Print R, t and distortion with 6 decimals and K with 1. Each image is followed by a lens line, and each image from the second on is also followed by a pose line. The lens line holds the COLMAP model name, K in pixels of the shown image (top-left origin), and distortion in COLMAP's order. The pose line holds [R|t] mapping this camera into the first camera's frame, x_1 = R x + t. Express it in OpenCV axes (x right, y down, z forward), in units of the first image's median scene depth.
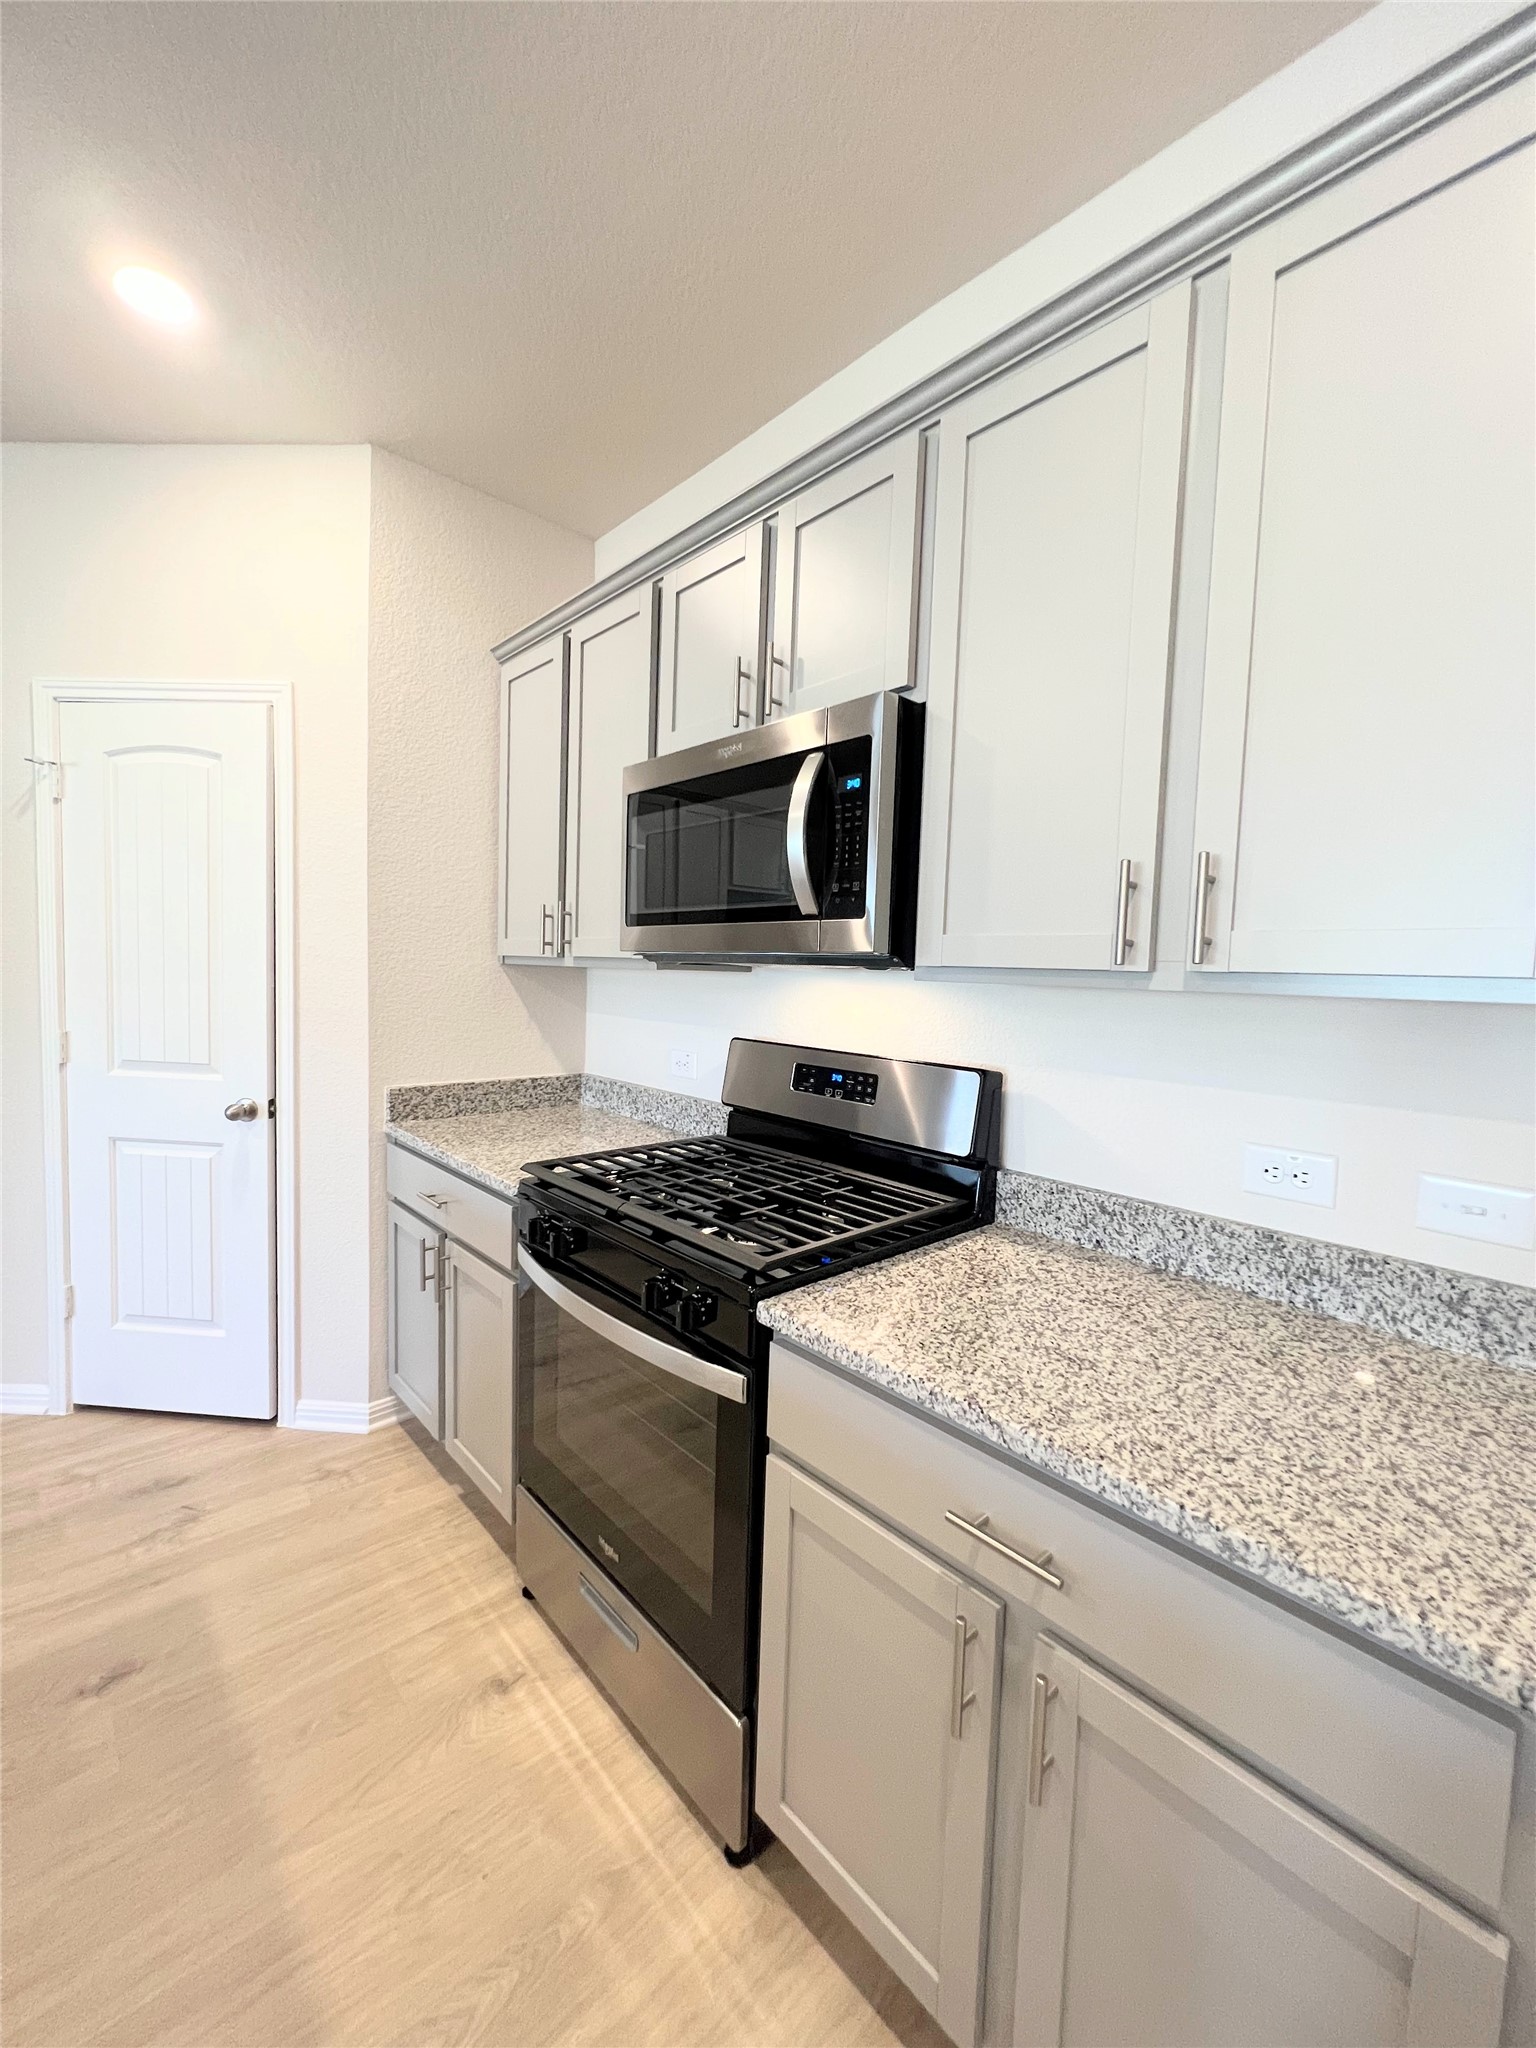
lens RADIAL K [[817.8, 0, 772.5], [0, 817.8, 1020.4], [0, 0, 1]] dist [-0.002138, 0.000343]
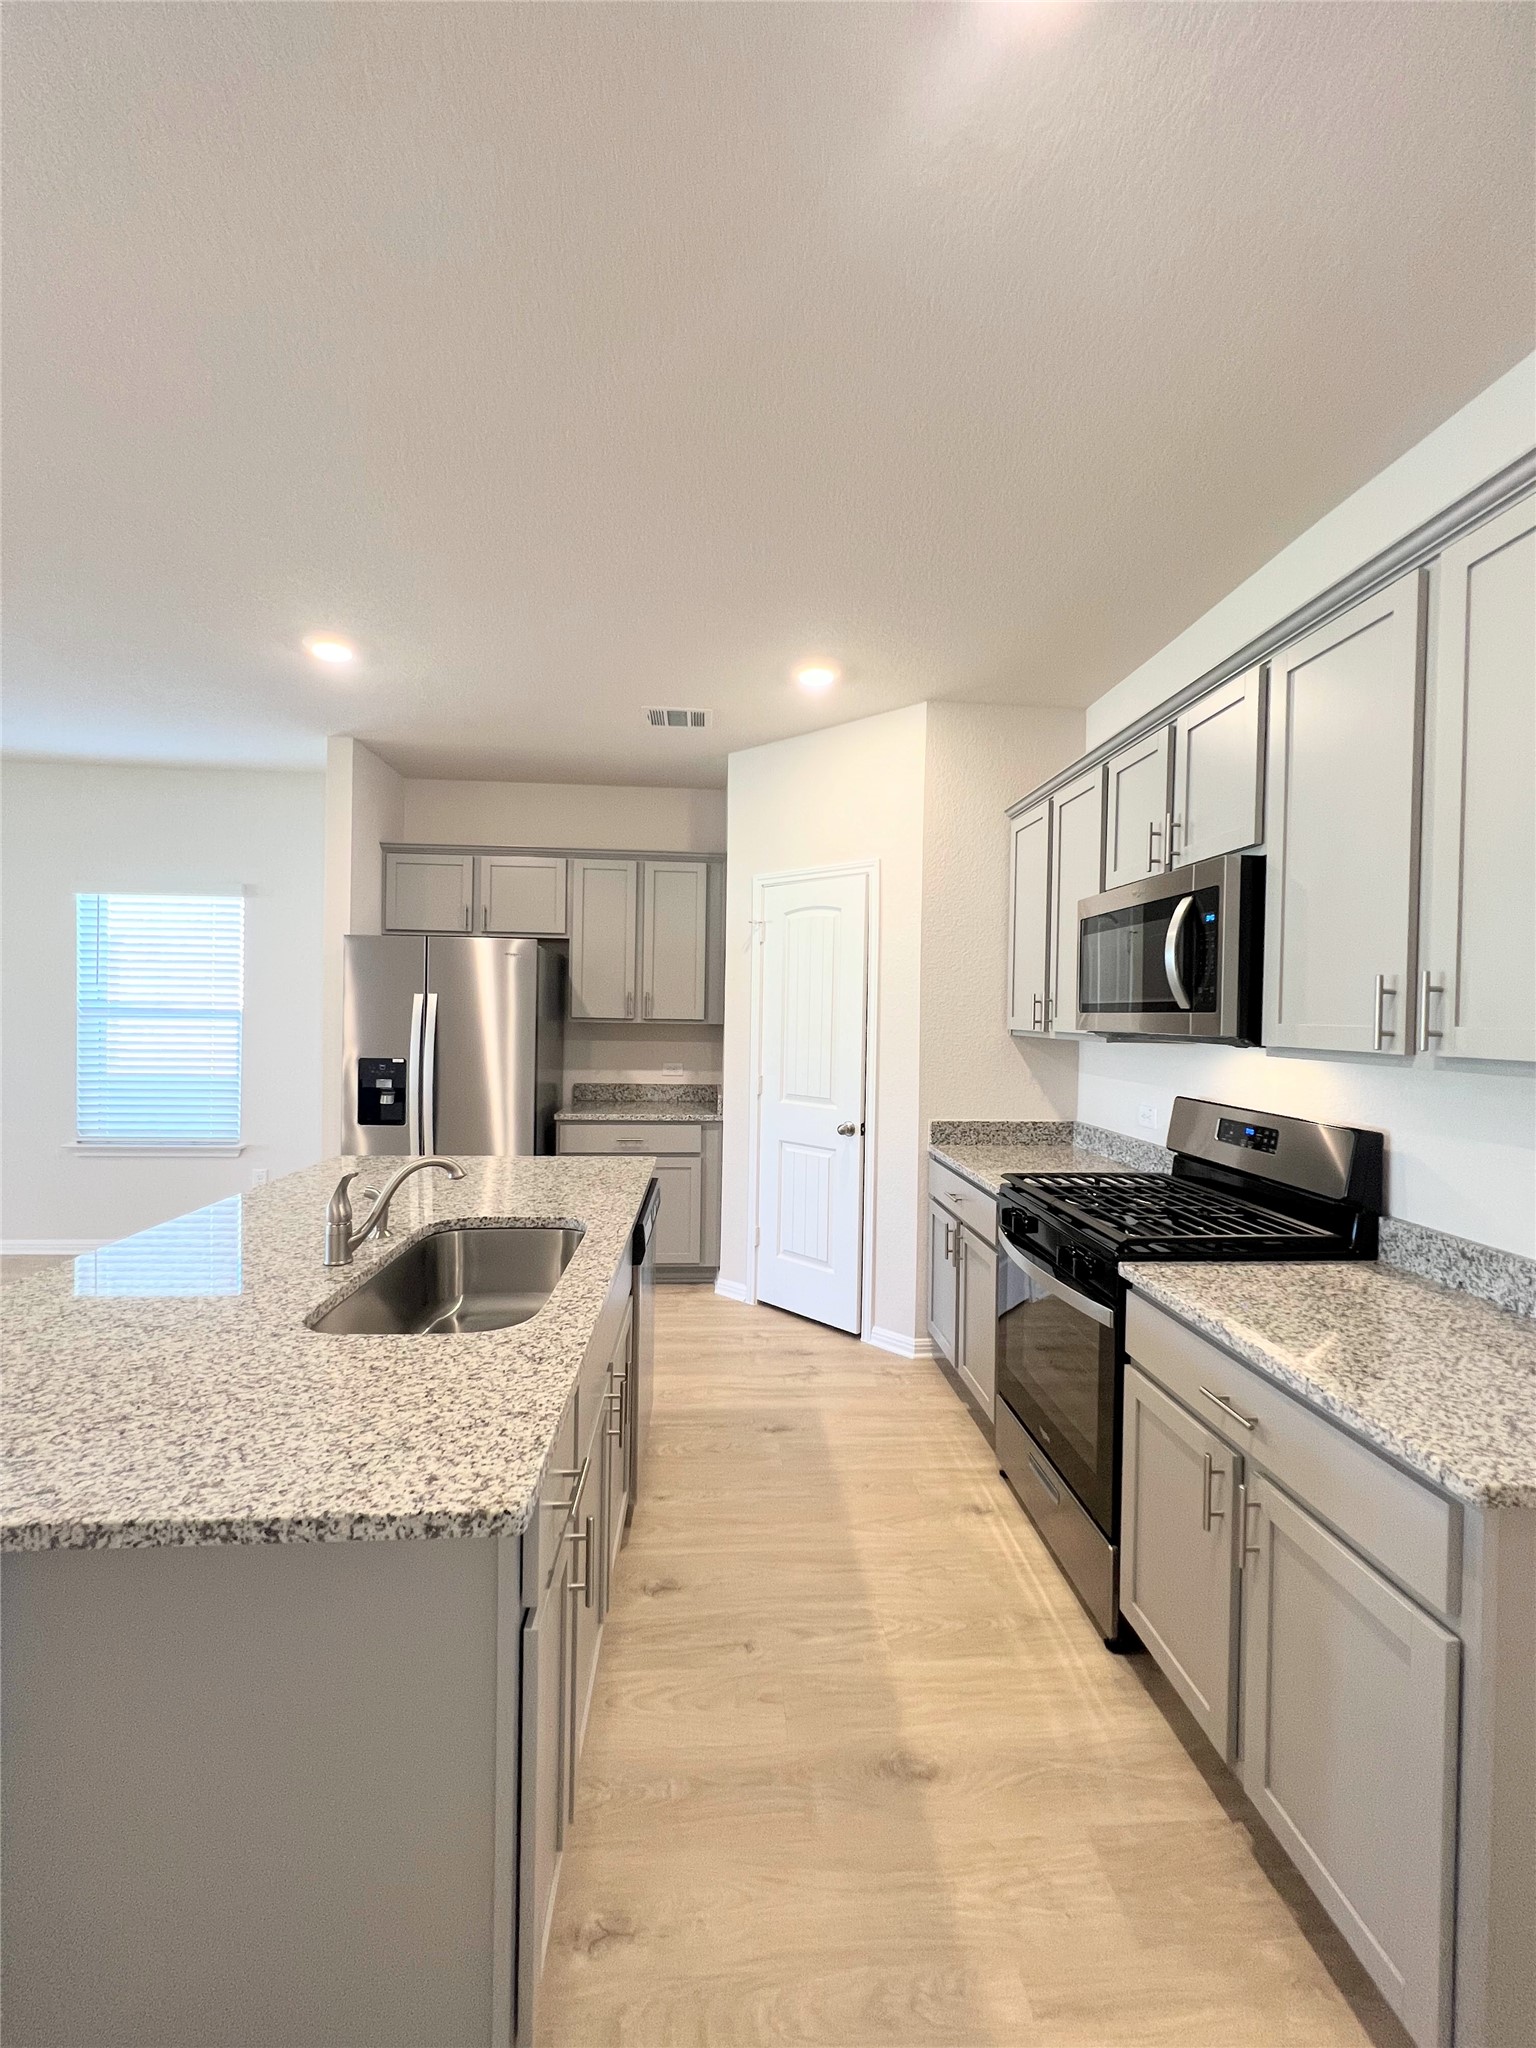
lens RADIAL K [[817.8, 0, 773.3], [0, 817.8, 1020.1], [0, 0, 1]] dist [-0.002138, 0.000343]
pose [[0.783444, -0.012800, -0.621331, 0.318503], [-0.030544, 0.997787, -0.059069, -0.003227], [0.620712, 0.065255, 0.781319, -0.477001]]
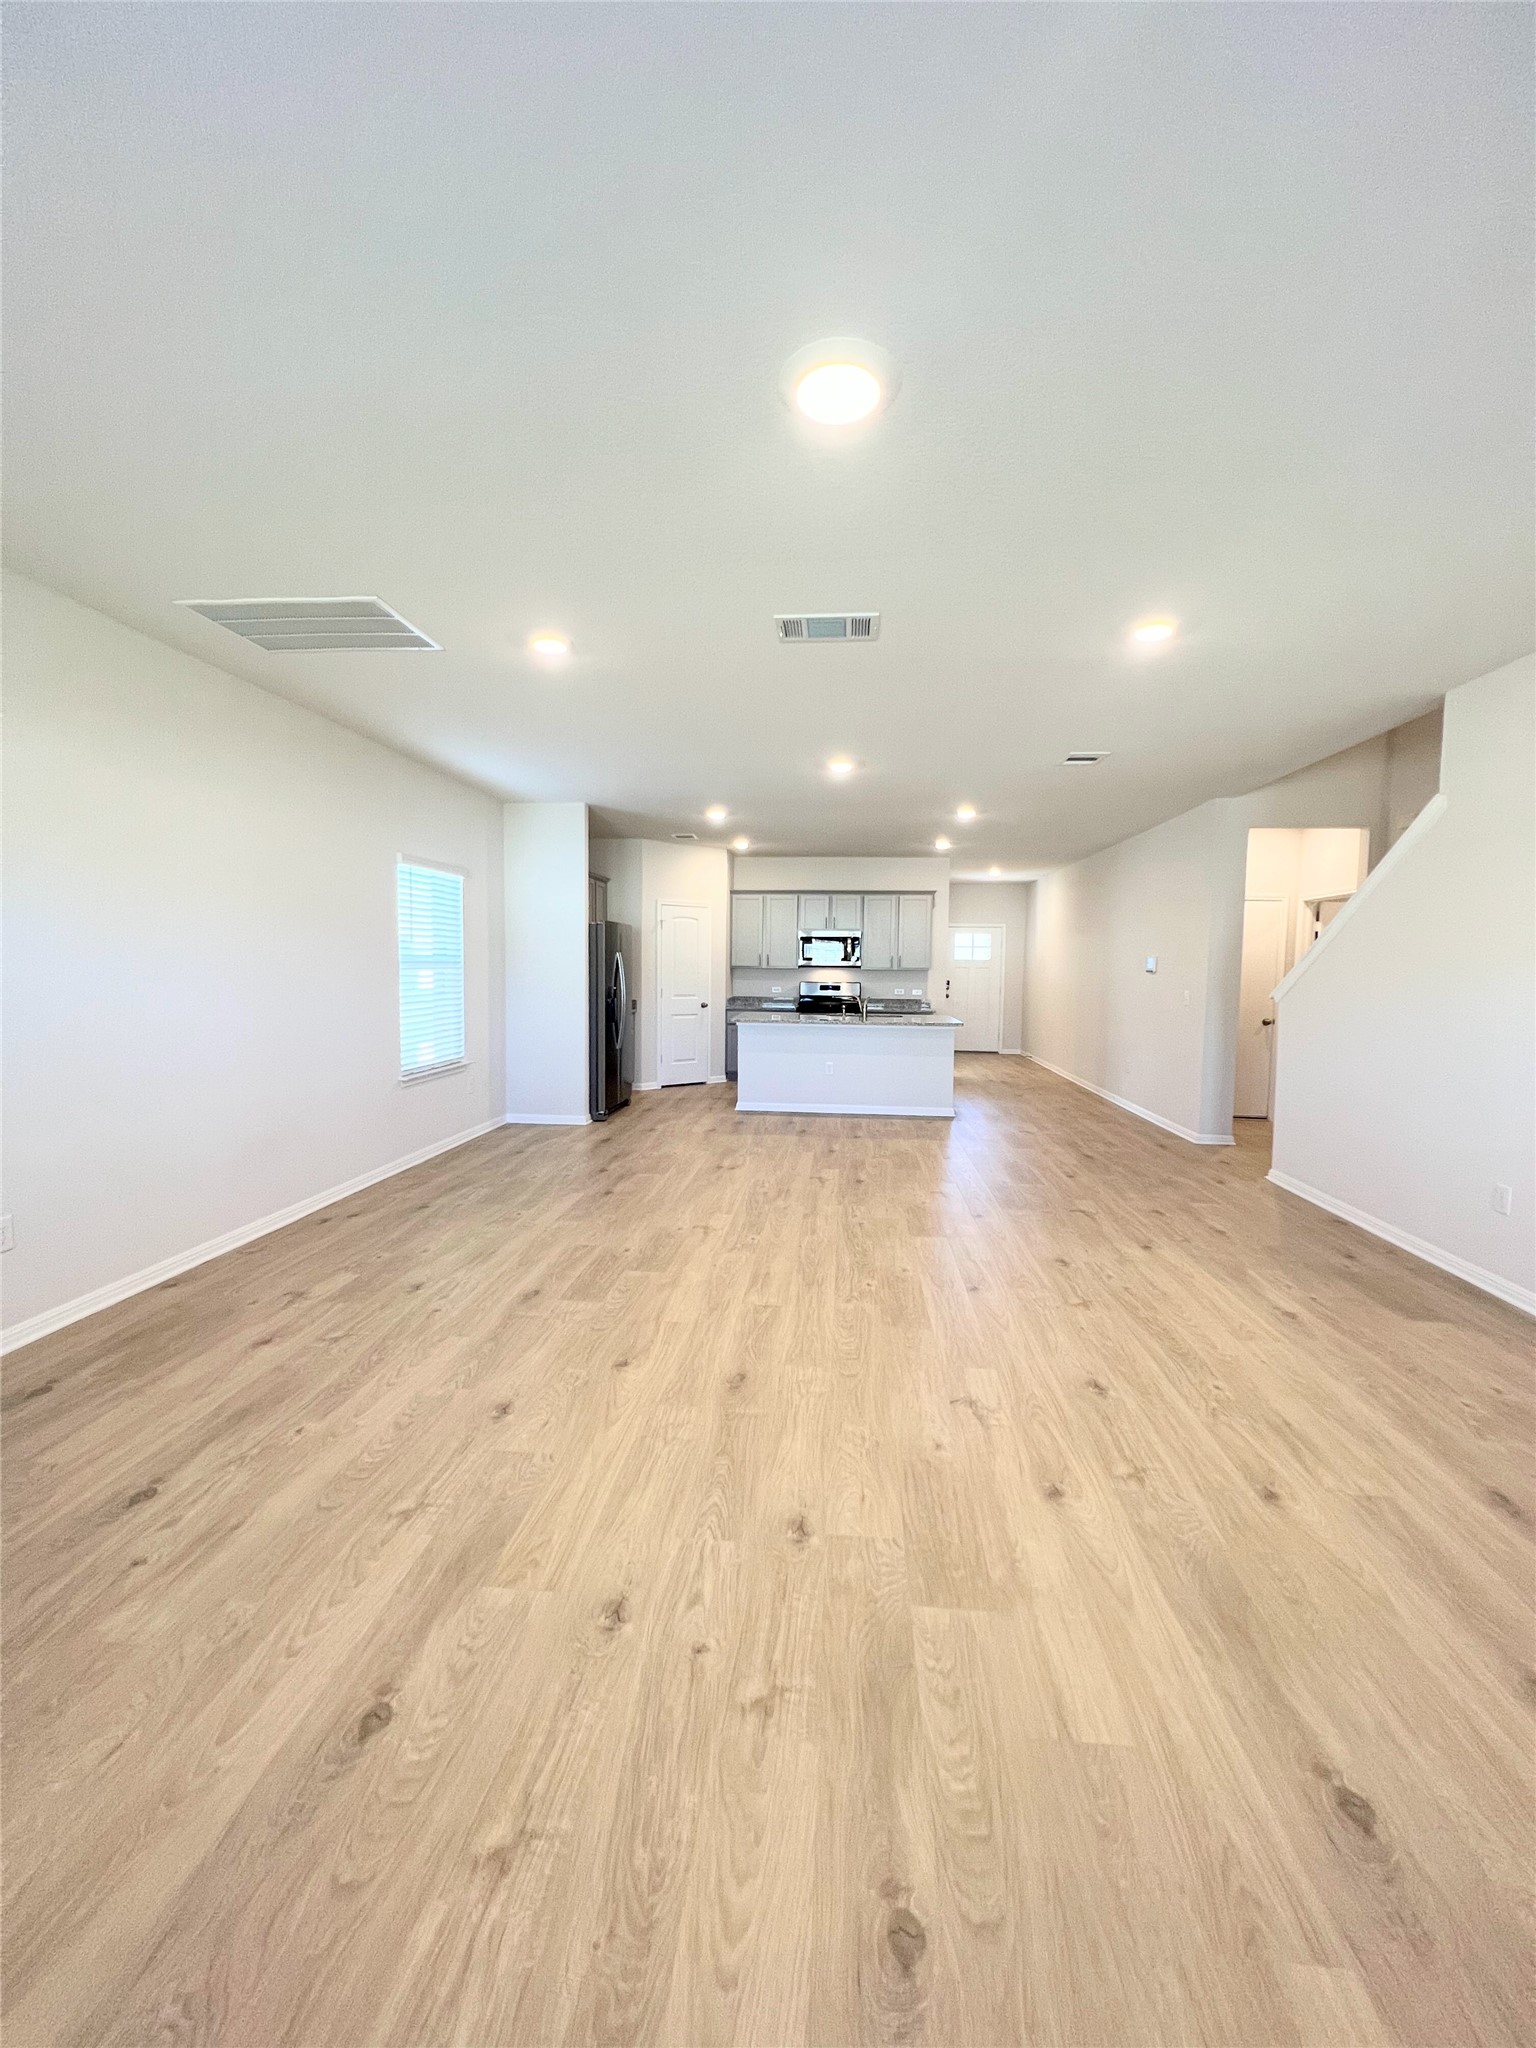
lens RADIAL K [[817.8, 0, 768.4], [0, 817.8, 1009.9], [0, 0, 1]] dist [-0.002138, 0.000343]
pose [[0.744939, -0.060753, 0.664361, -4.436869], [0.055151, 0.998044, 0.029428, 0.044523], [-0.664849, 0.014718, 0.746833, -3.239933]]
